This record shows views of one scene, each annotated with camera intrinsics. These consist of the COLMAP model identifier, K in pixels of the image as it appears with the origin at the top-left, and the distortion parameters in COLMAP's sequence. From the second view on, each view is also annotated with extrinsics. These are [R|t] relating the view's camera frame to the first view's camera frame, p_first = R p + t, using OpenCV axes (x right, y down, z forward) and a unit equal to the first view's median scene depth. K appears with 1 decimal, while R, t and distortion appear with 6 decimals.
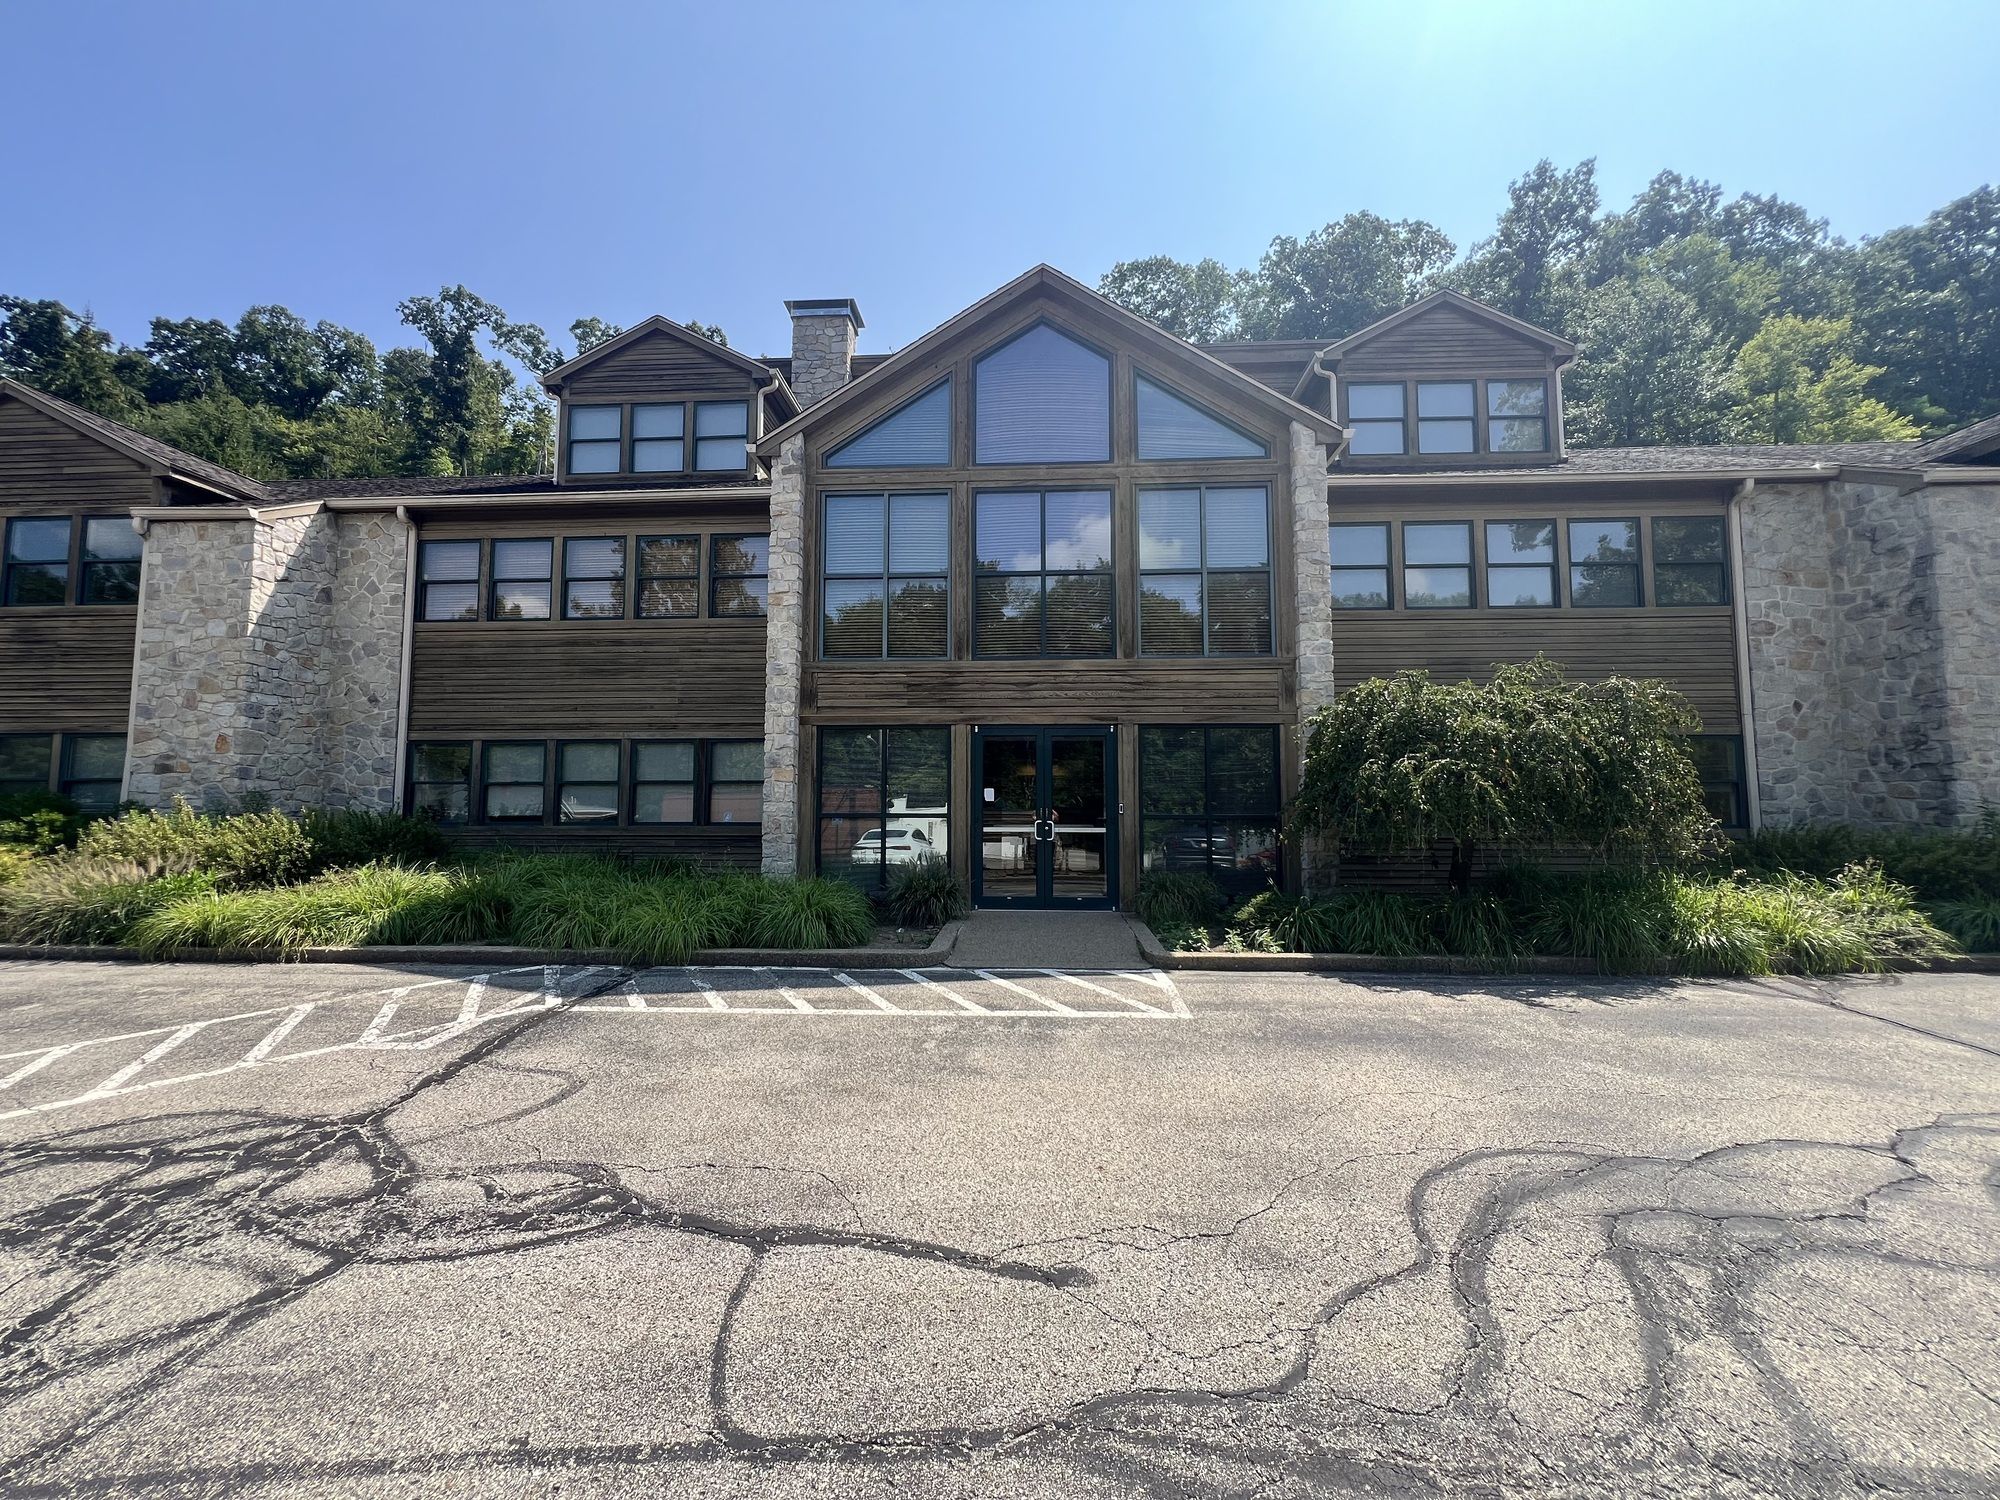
lens RADIAL K [[800.8, 0, 997.5], [0, 800.8, 745.5], [0, 0, 1]] dist [-0.001463, 0.000510]
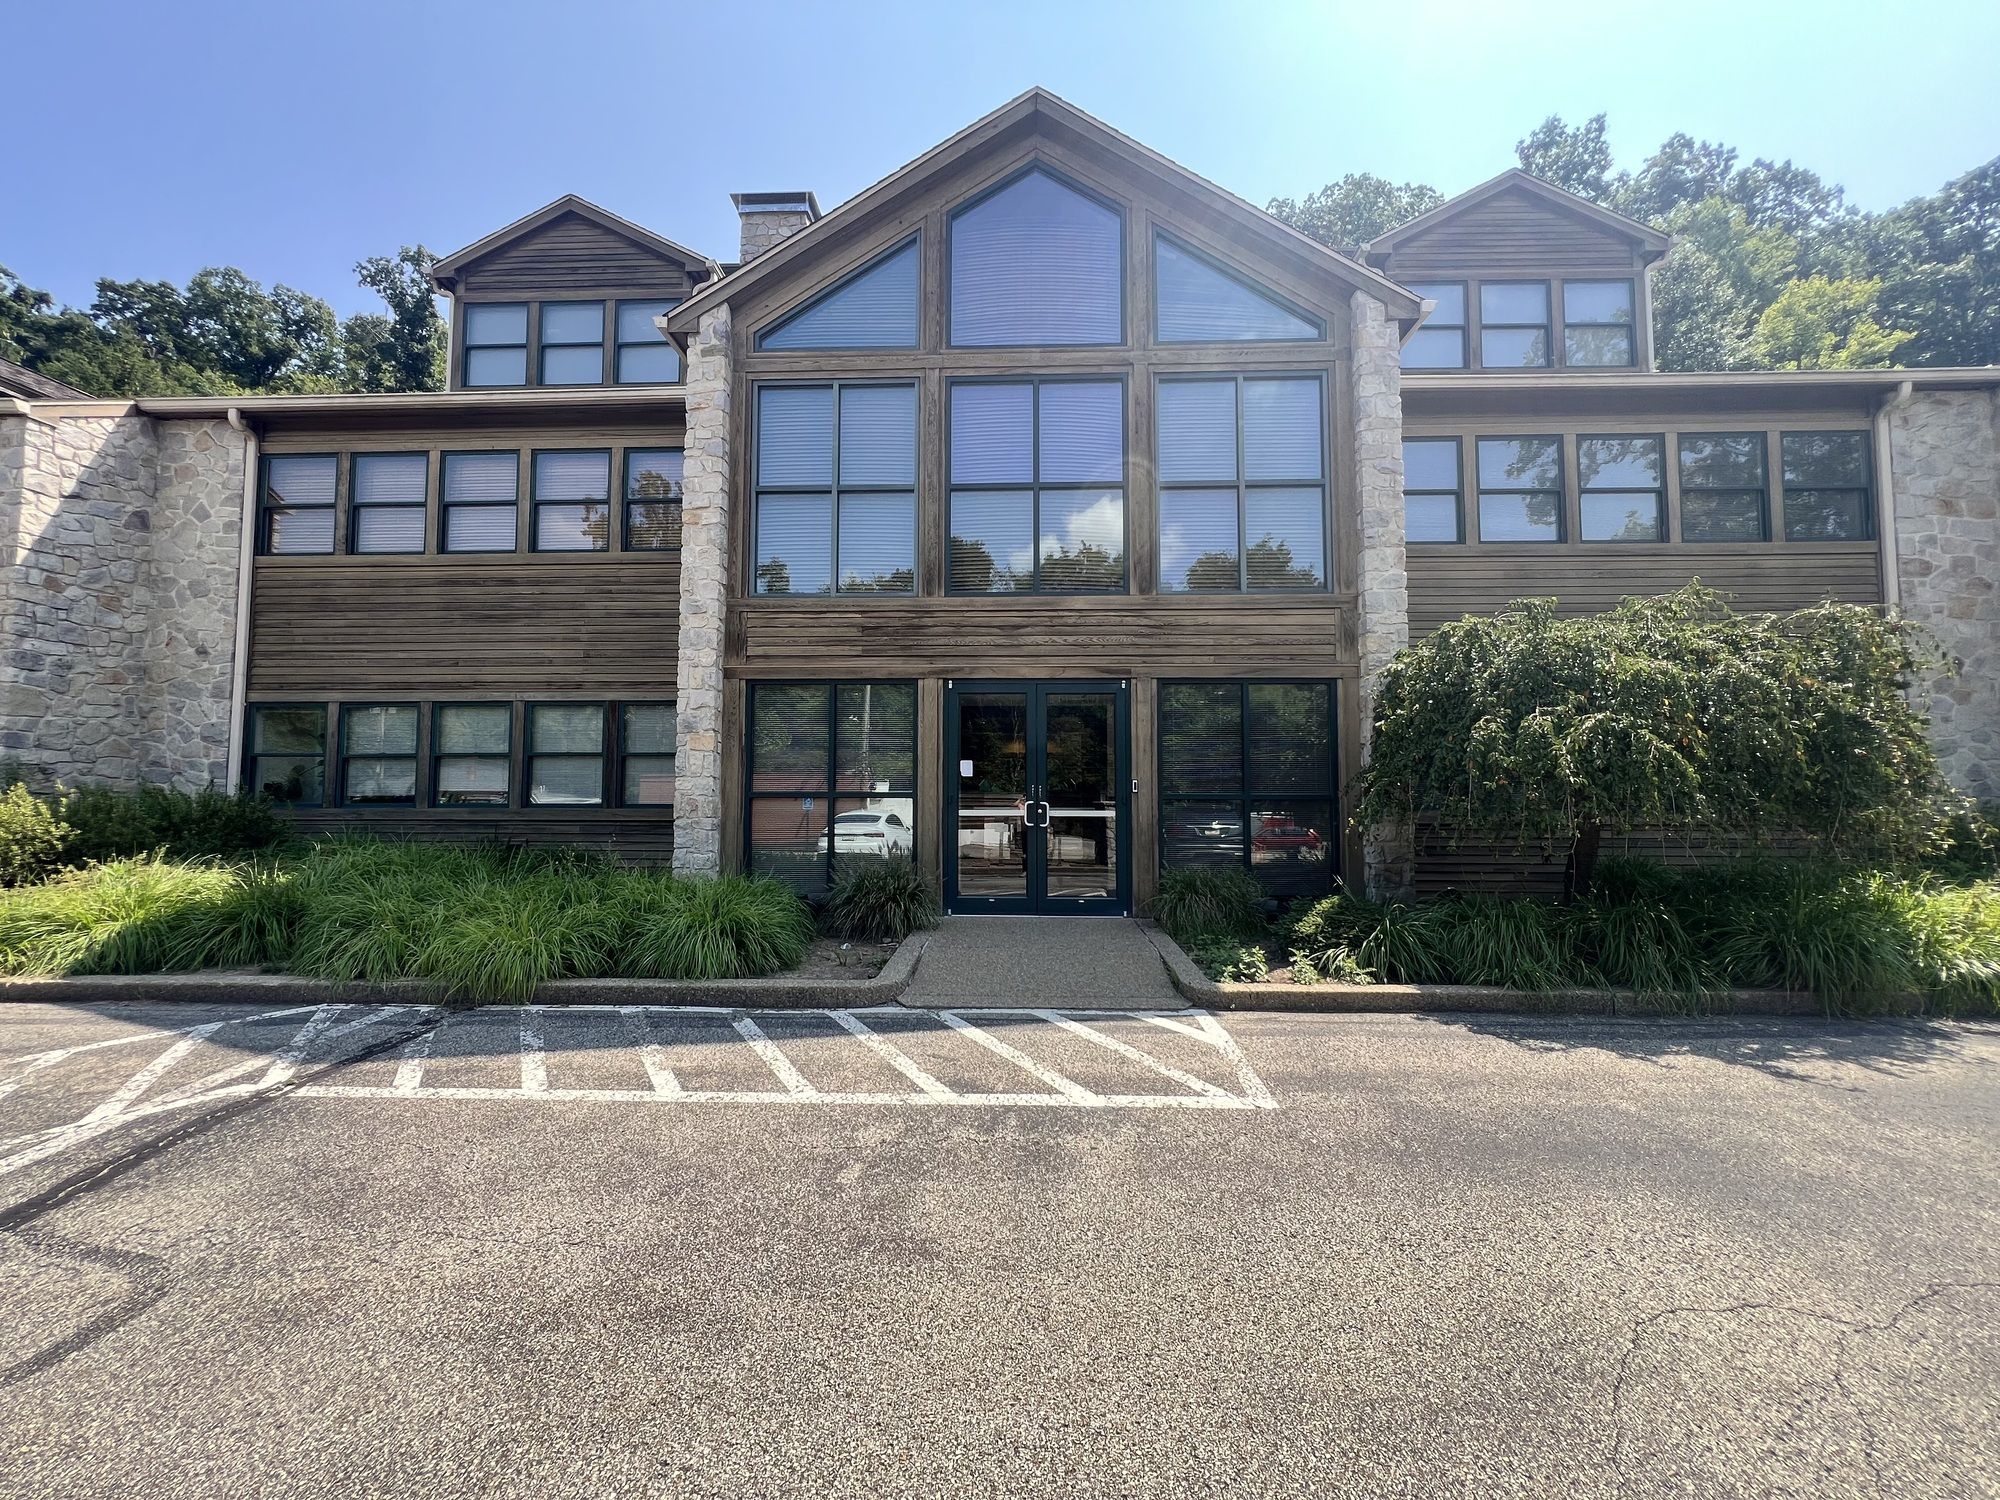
lens RADIAL K [[800.8, 0, 997.6], [0, 800.8, 745.2], [0, 0, 1]] dist [-0.001463, 0.000510]
pose [[0.999843, 0.002582, 0.017550, 0.005666], [-0.002868, 0.999863, 0.016295, 0.023942], [-0.017506, -0.016343, 0.999713, 0.198935]]
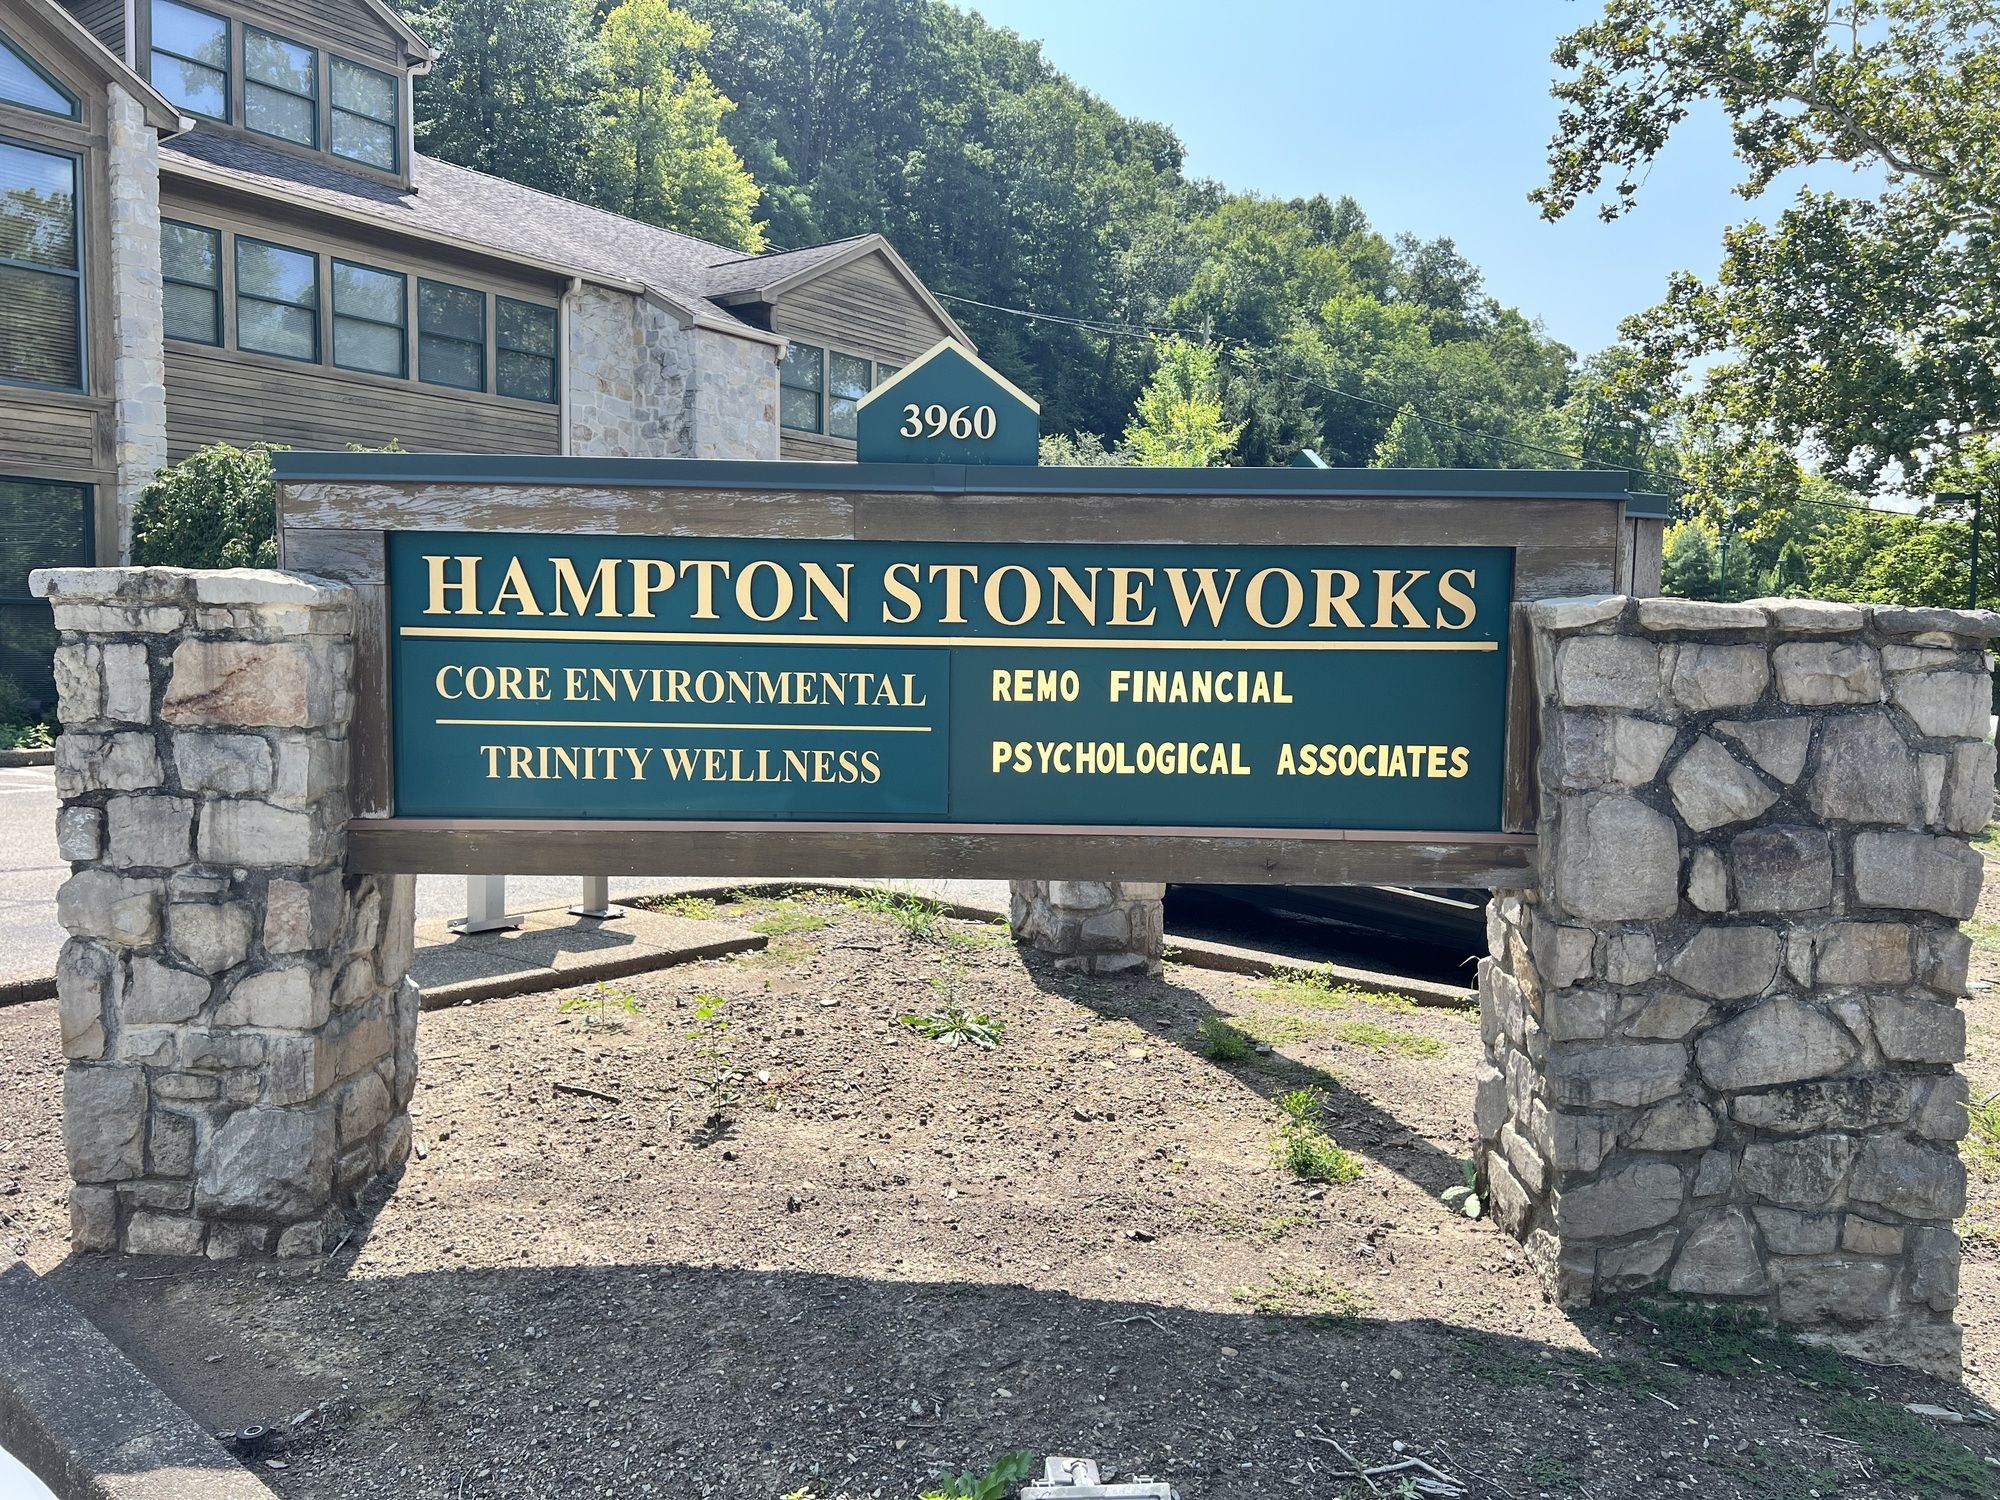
lens RADIAL K [[1499.1, 0, 990.2], [0, 1499.1, 754.6], [0, 0, 1]] dist [0.053260, -0.055558]
pose [[0.538678, -0.055758, 0.840664, -0.392509], [-0.077614, 0.990281, 0.115415, -0.003959], [-0.838929, -0.127418, 0.529115, -0.495621]]
